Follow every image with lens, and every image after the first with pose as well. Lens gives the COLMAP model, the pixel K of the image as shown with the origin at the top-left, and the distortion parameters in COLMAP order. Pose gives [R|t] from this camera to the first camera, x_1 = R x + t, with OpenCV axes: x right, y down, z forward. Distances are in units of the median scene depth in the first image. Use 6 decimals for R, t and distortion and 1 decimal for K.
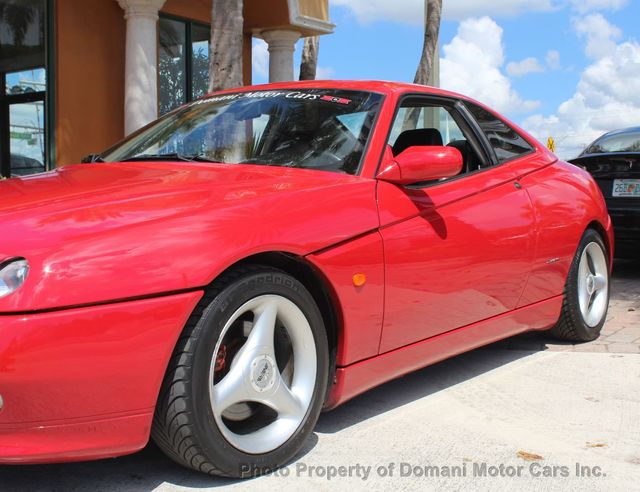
lens RADIAL K [[899.5, 0, 320.0], [0, 899.5, 246.0], [0, 0, 1]] dist [-0.043568, -0.013112]
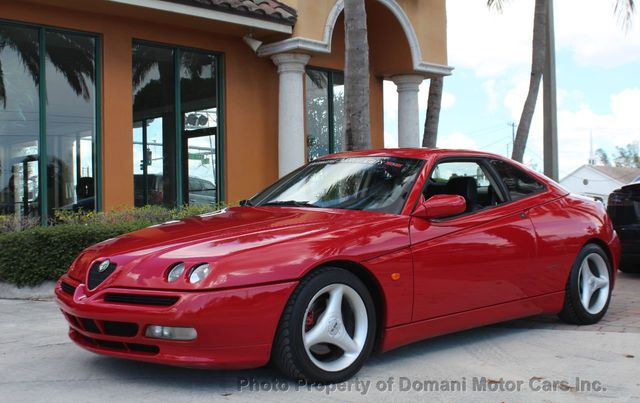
lens RADIAL K [[1257.9, 0, 320.0], [0, 1257.9, 201.5], [0, 0, 1]] dist [0.031142, 0.158106]
pose [[0.977131, -0.010521, -0.212377, 0.314705], [0.001679, 0.999126, -0.041773, -0.003596], [0.212631, 0.040461, 0.976295, -1.039852]]
